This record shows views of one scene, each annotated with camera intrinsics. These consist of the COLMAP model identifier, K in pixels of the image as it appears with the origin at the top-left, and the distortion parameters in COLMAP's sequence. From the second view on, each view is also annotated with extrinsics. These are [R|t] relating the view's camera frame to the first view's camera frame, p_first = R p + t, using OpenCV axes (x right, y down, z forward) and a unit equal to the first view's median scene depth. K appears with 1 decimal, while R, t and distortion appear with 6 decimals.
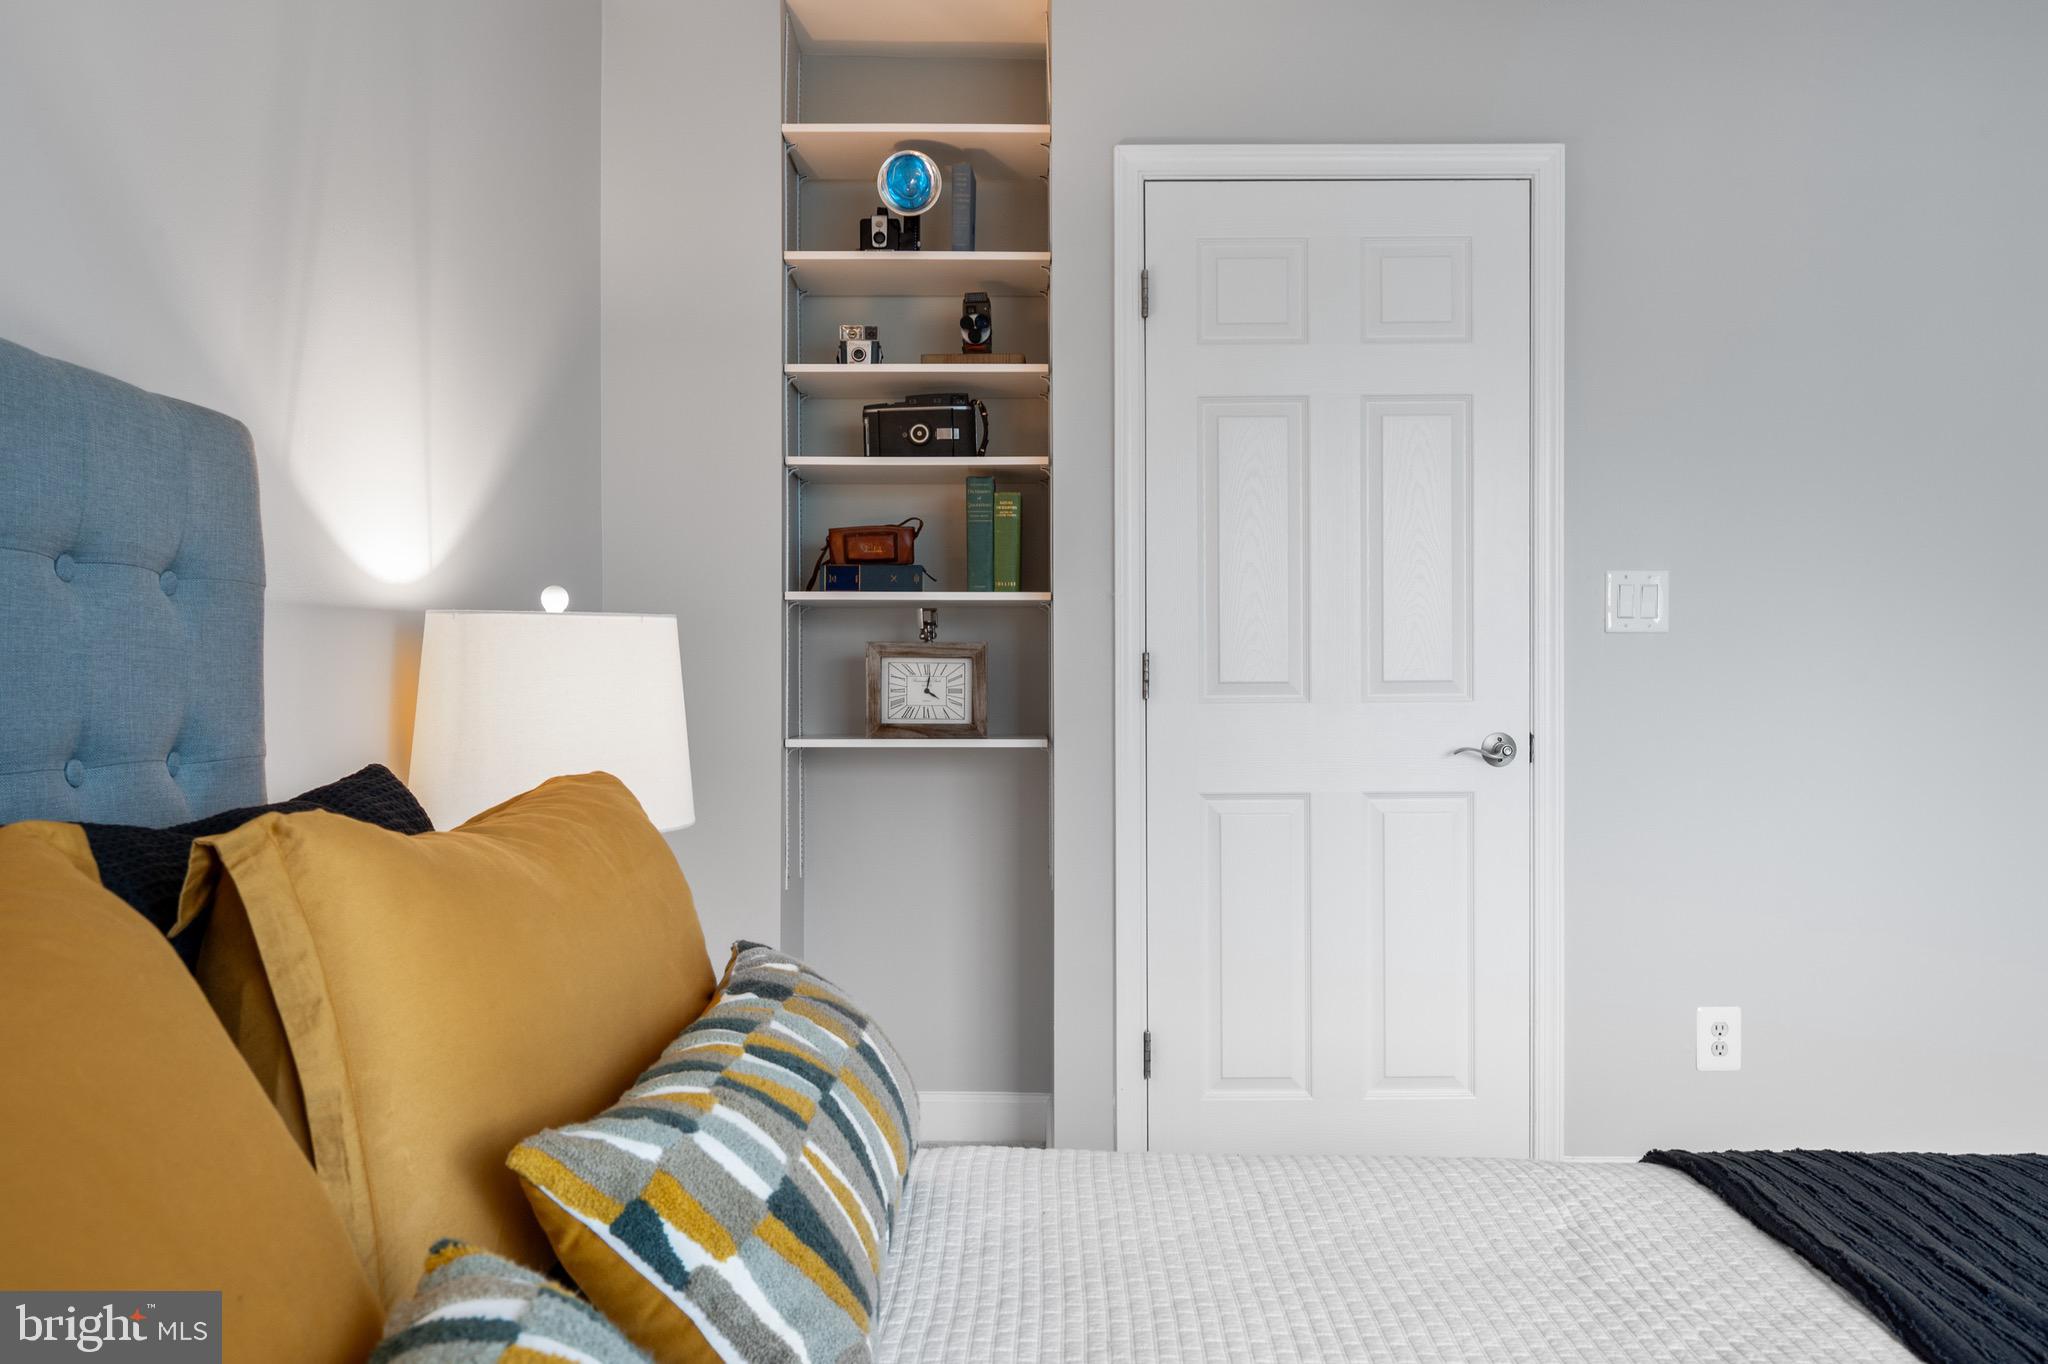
lens RADIAL K [[1539.1, 0, 1021.3], [0, 1539.1, 693.3], [0, 0, 1]] dist [-0.002872, -0.002437]
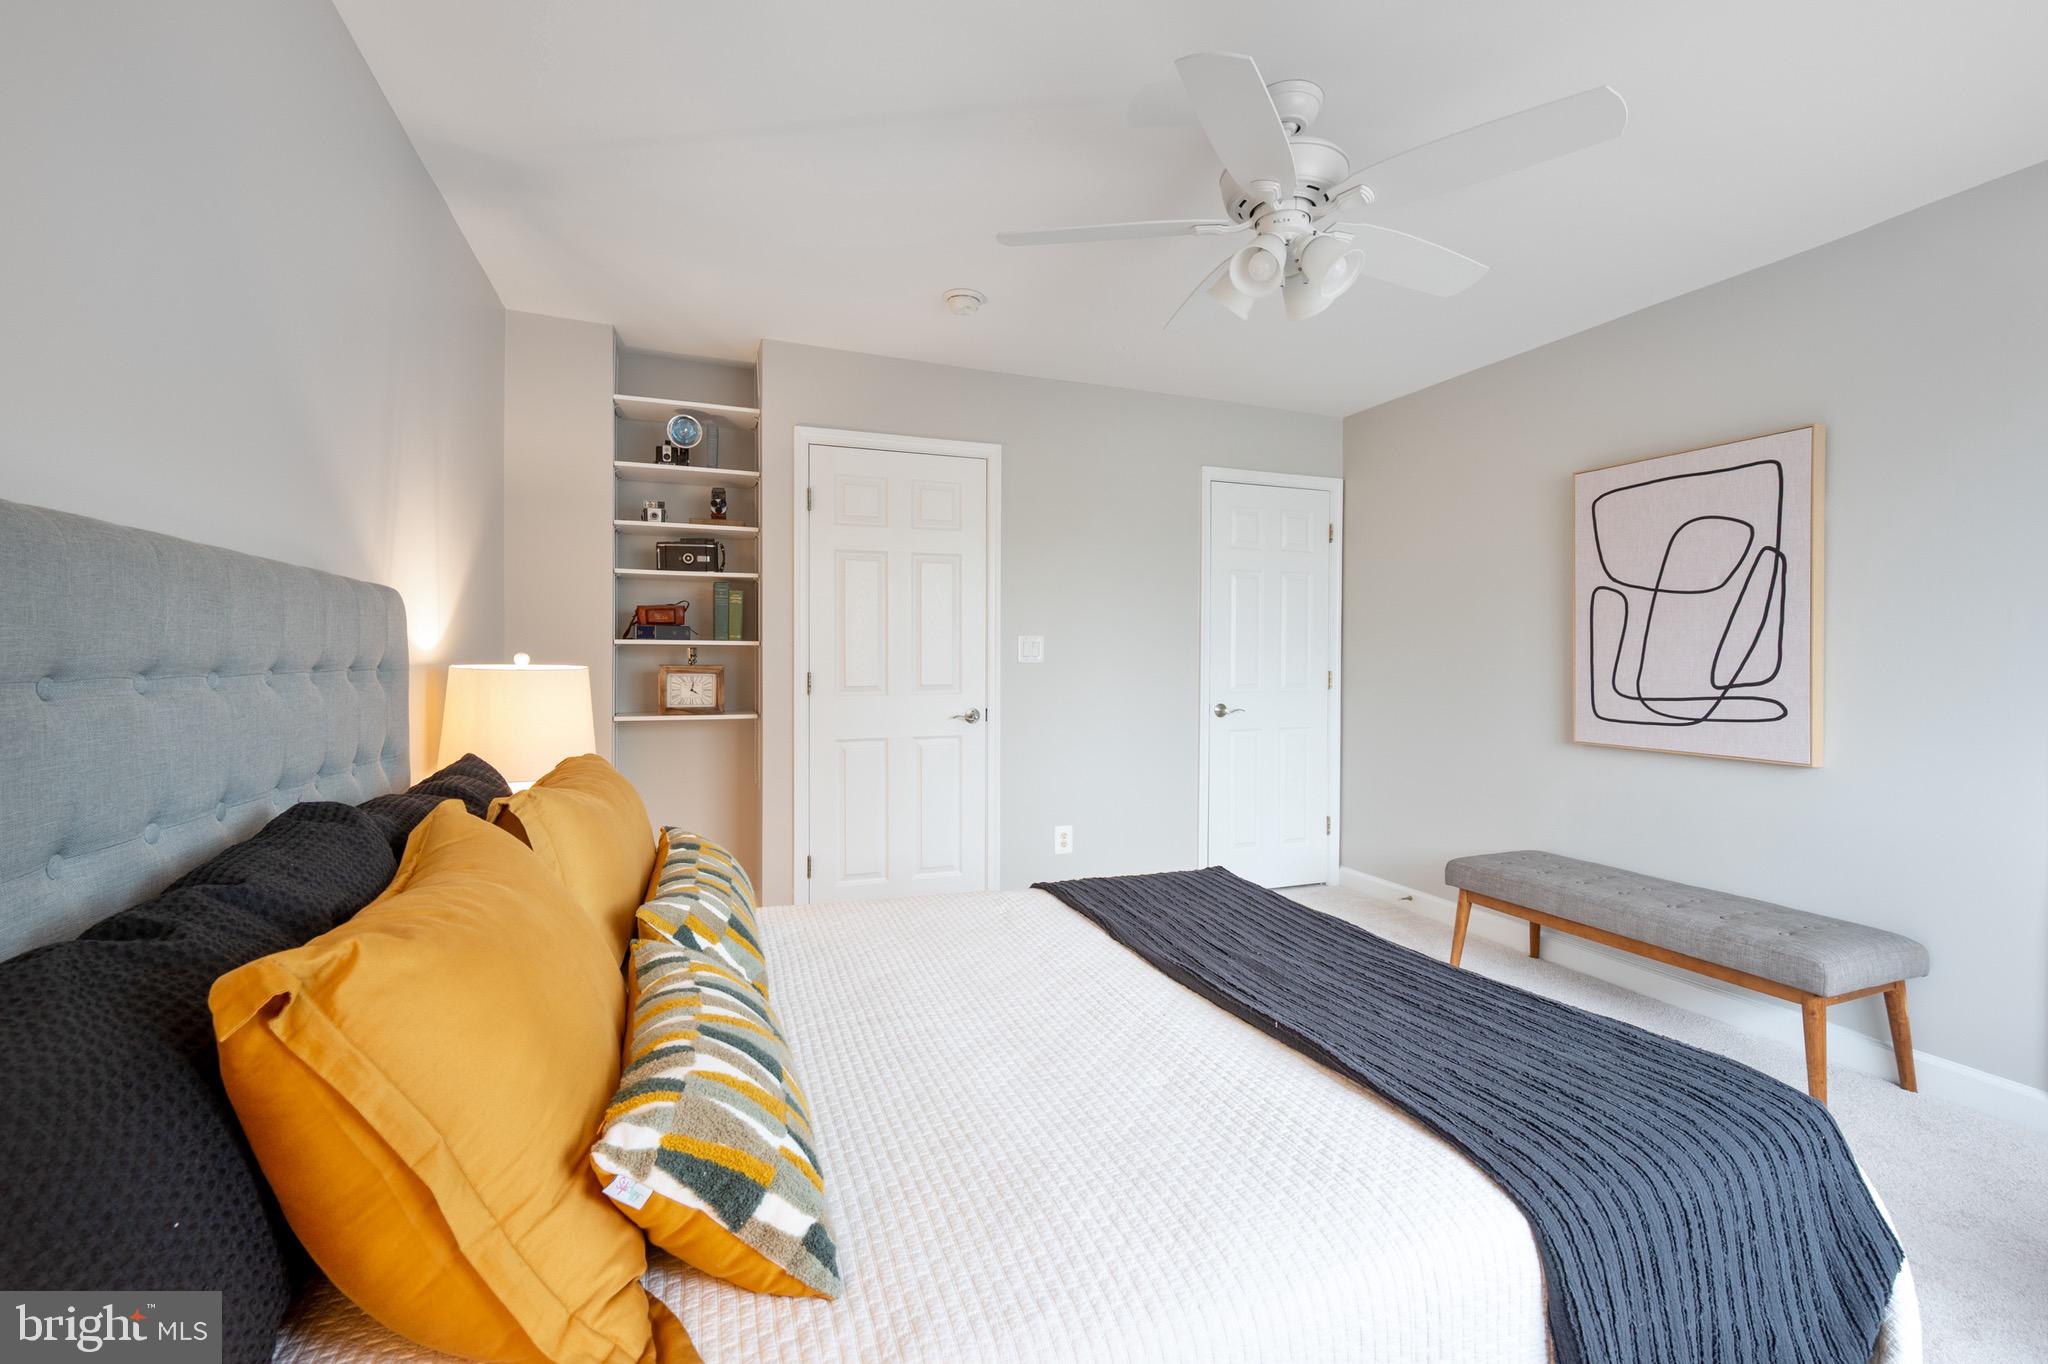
lens RADIAL K [[877.4, 0, 1024.0], [0, 877.4, 682.0], [0, 0, 1]] dist [-0.013880, 0.000459]
pose [[0.932643, -0.005763, 0.360755, -0.071401], [-0.002882, 0.999722, 0.023420, -0.040631], [-0.360789, -0.022882, 0.932367, -0.190616]]
